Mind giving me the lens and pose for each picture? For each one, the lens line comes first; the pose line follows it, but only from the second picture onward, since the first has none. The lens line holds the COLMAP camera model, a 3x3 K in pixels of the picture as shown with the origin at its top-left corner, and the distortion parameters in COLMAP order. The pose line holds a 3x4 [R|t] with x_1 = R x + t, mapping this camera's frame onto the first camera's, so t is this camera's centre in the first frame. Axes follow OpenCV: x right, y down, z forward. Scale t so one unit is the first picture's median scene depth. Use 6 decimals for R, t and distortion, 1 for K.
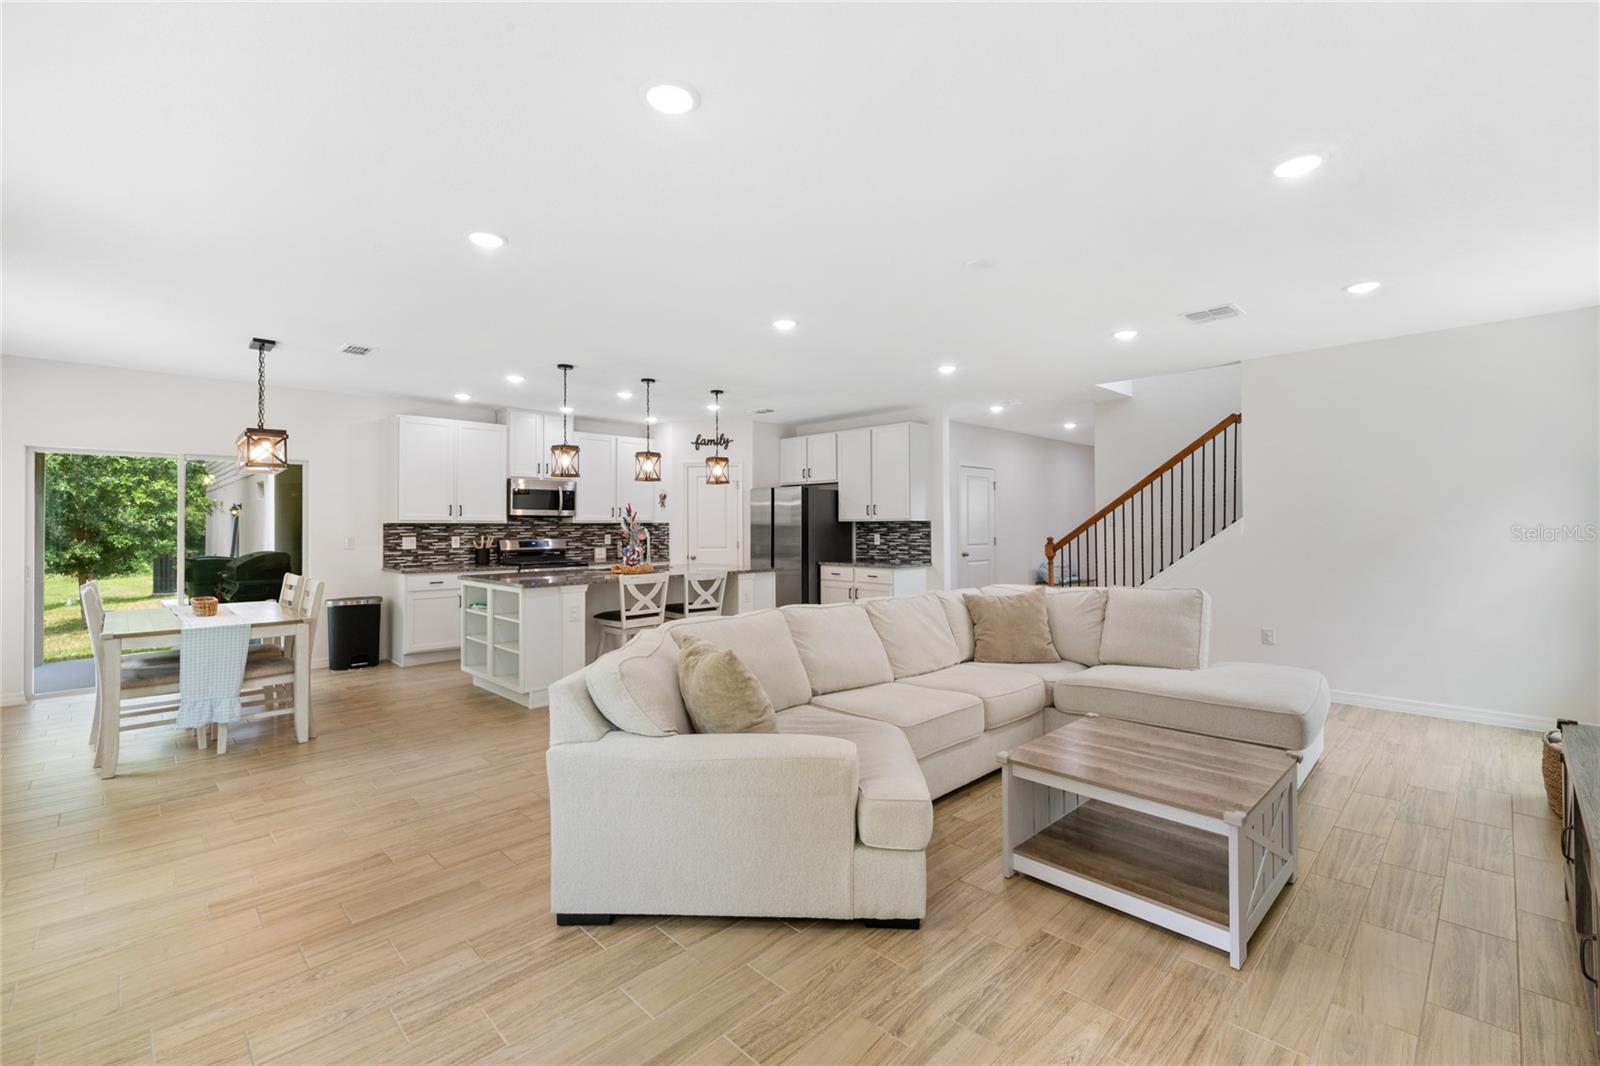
lens RADIAL K [[692.4, 0, 810.8], [0, 692.4, 517.3], [0, 0, 1]] dist [0.005841, -0.001561]
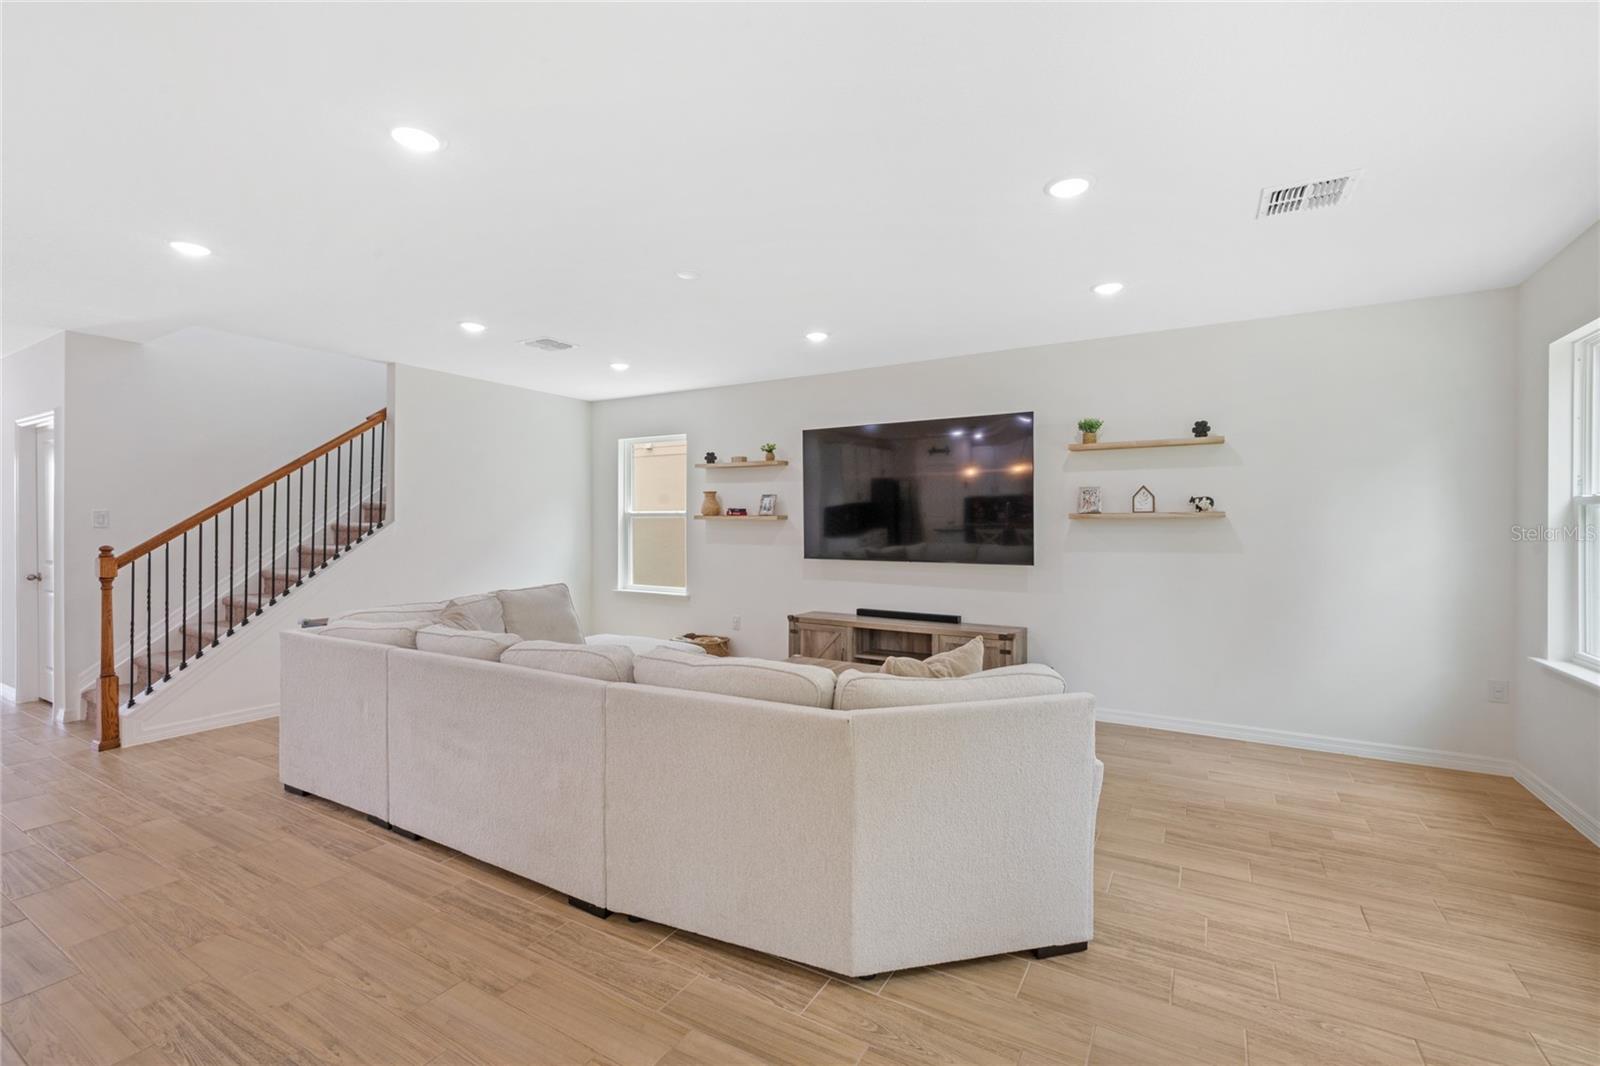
lens RADIAL K [[692.4, 0, 803.9], [0, 692.4, 525.4], [0, 0, 1]] dist [0.005841, -0.001561]
pose [[-0.251103, 0.006613, 0.967938, -0.357524], [-0.013366, 0.999858, -0.010299, 0.007157], [-0.967868, -0.015524, -0.250979, 0.487477]]
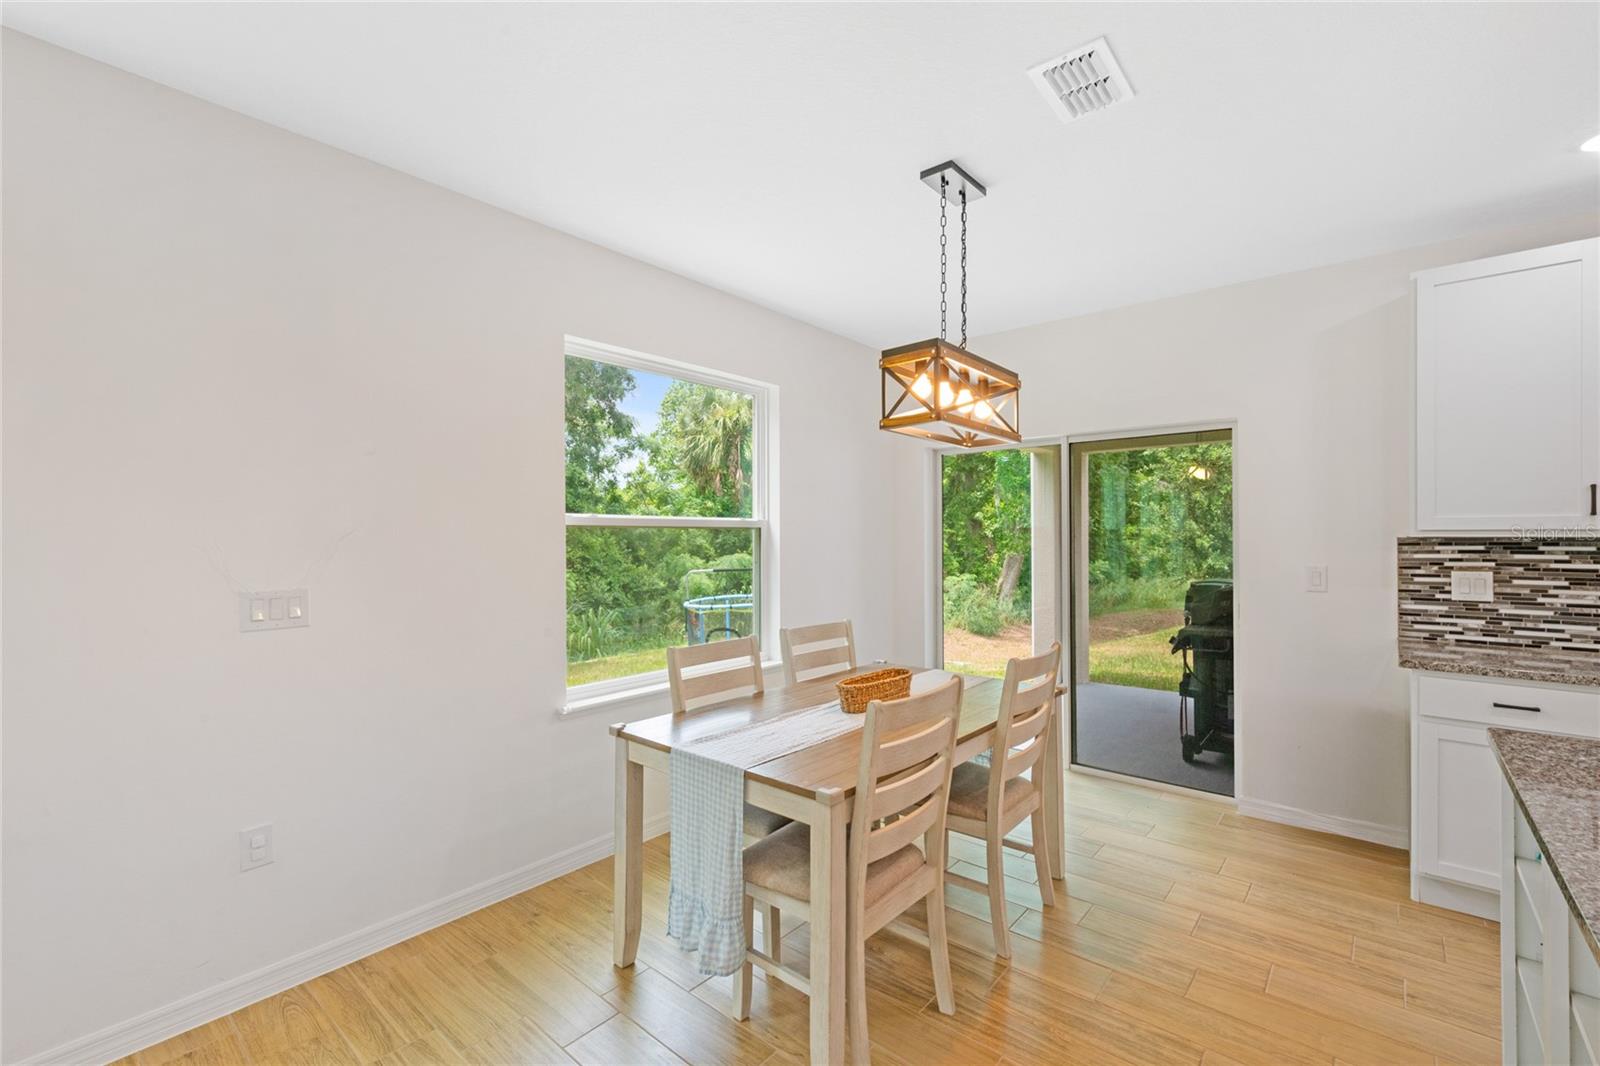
lens RADIAL K [[692.4, 0, 798.6], [0, 692.4, 535.7], [0, 0, 1]] dist [0.005841, -0.001561]
pose [[0.079657, 0.003431, -0.996816, -0.193399], [0.012862, 0.999907, 0.004469, 0.001066], [0.996739, -0.013177, 0.079605, 0.539409]]
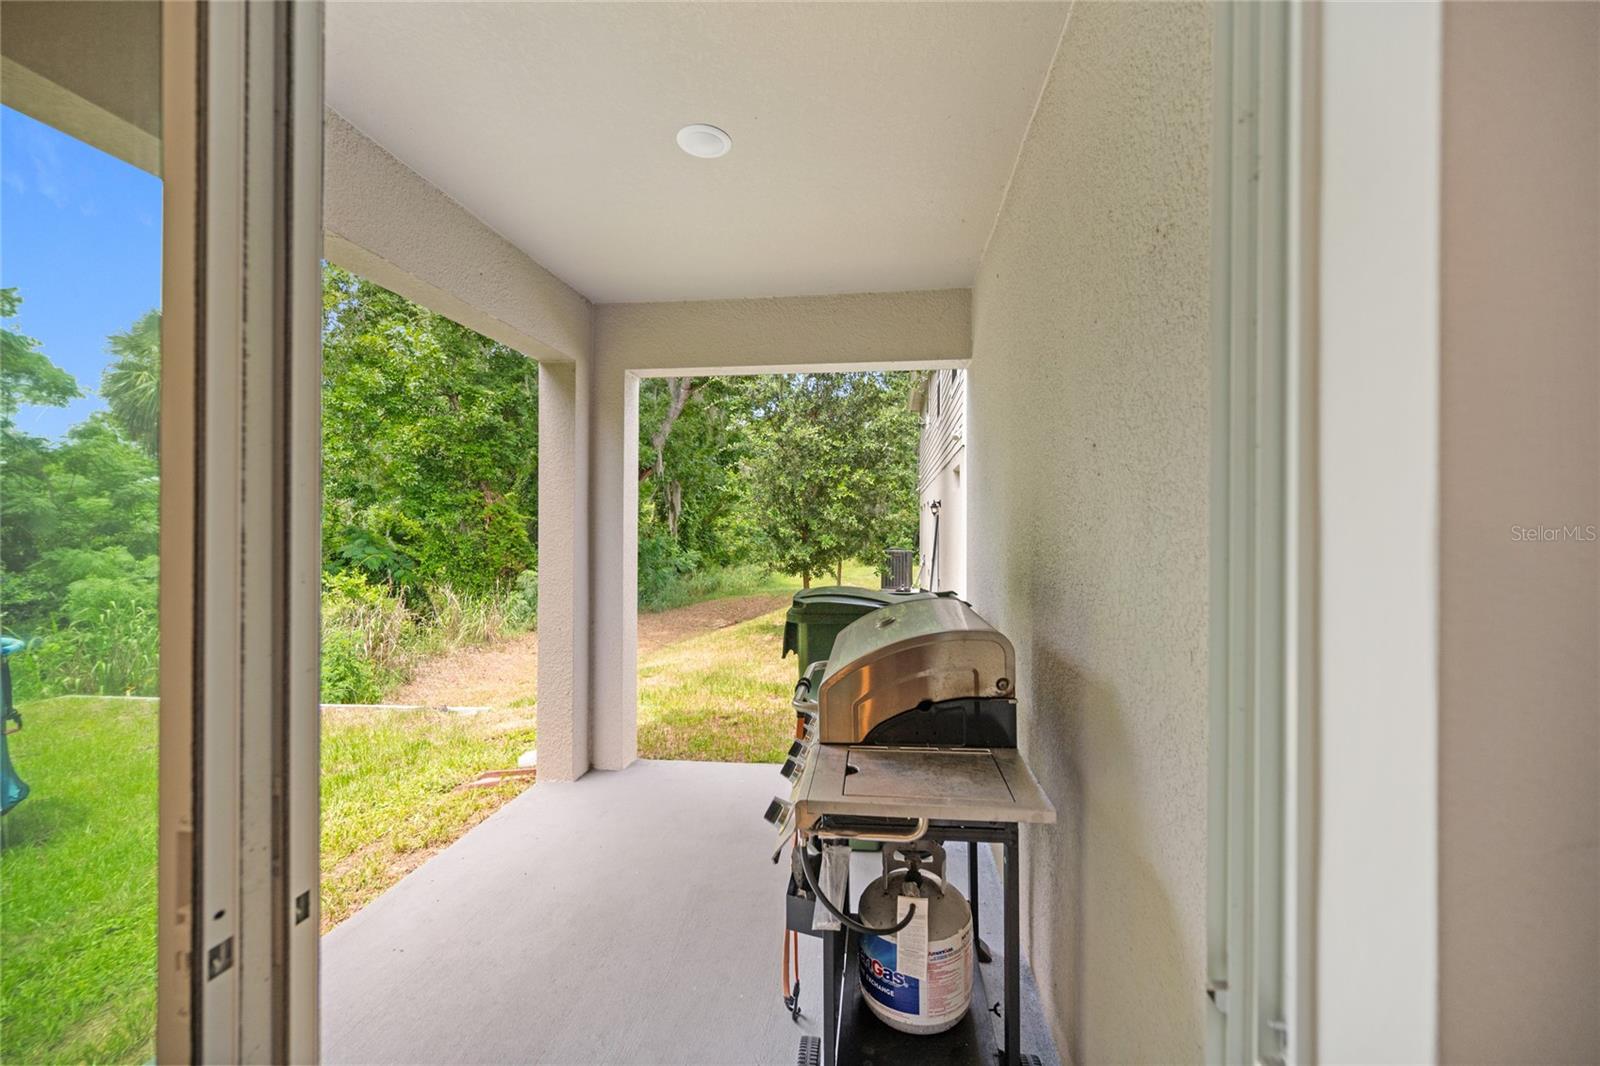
lens RADIAL K [[635.7, 0, 789.0], [0, 635.7, 532.6], [0, 0, 1]] dist [0.001516, -0.000079]
pose [[0.589238, 0.014357, -0.807832, -0.611557], [-0.001459, 0.999859, 0.016706, 0.015563], [0.807959, -0.008665, 0.589176, 0.800501]]
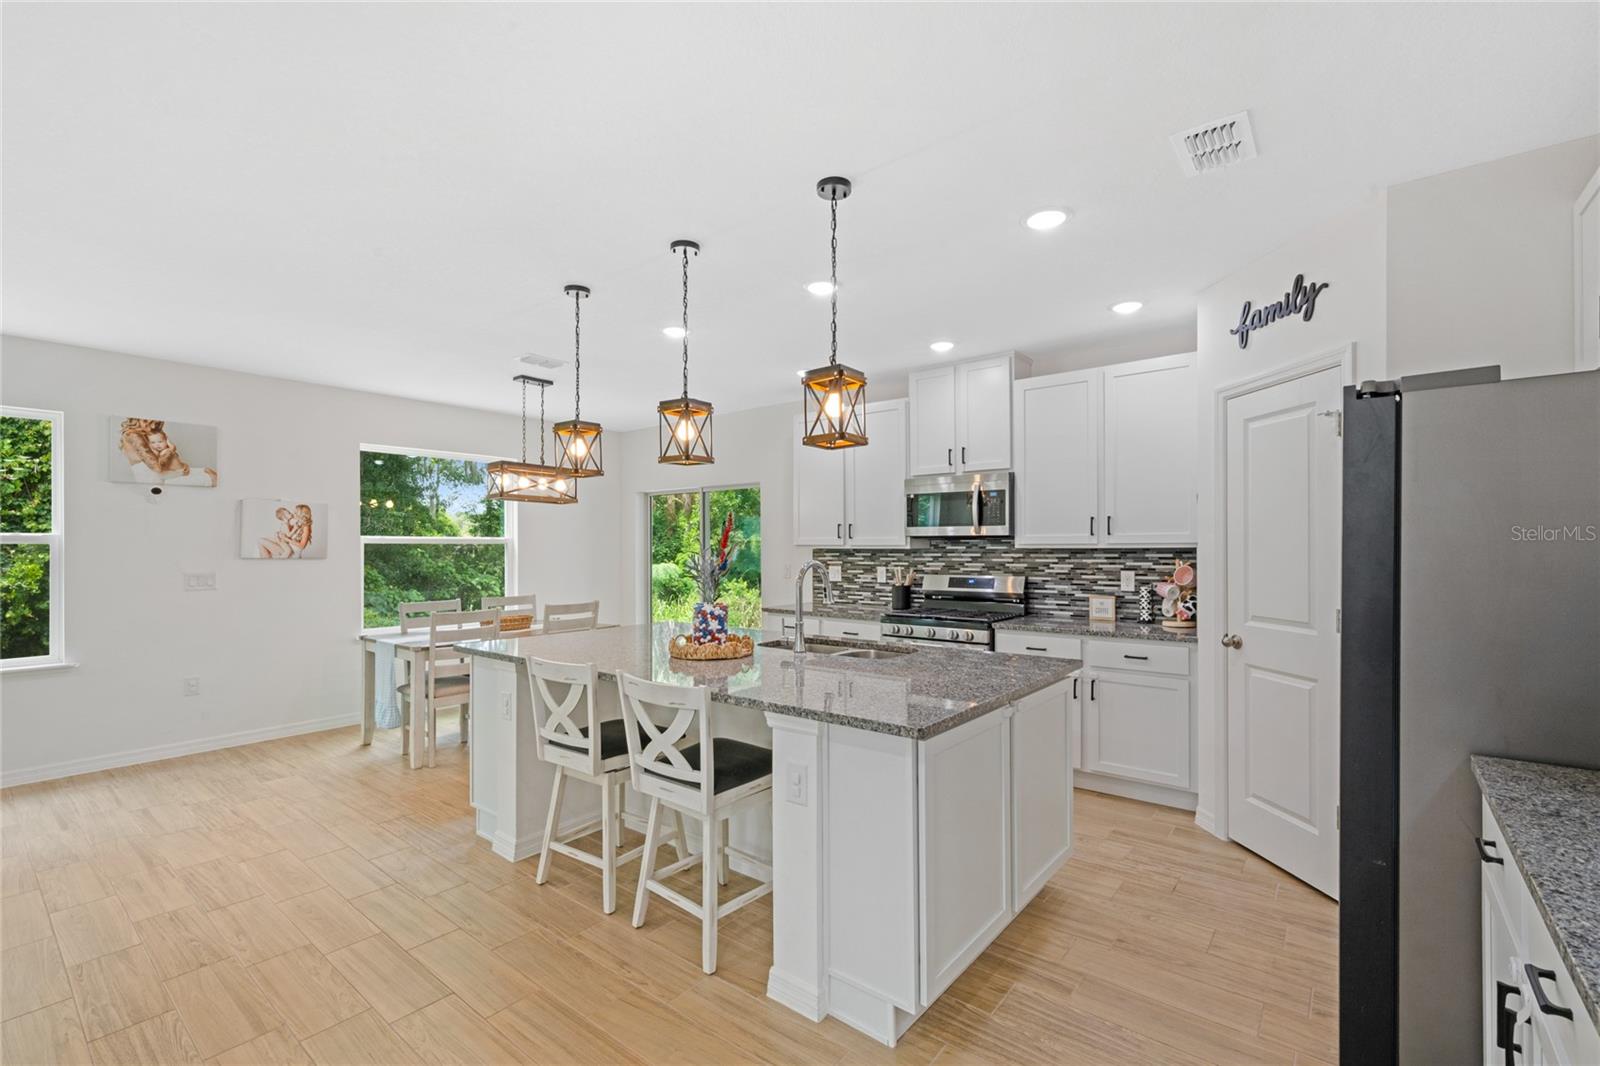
lens RADIAL K [[692.4, 0, 809.5], [0, 692.4, 538.8], [0, 0, 1]] dist [0.005841, -0.001561]
pose [[0.111903, -0.008683, -0.993681, 0.192632], [0.014646, 0.999868, -0.007088, 0.002404], [0.993611, -0.013761, 0.112015, 0.823640]]
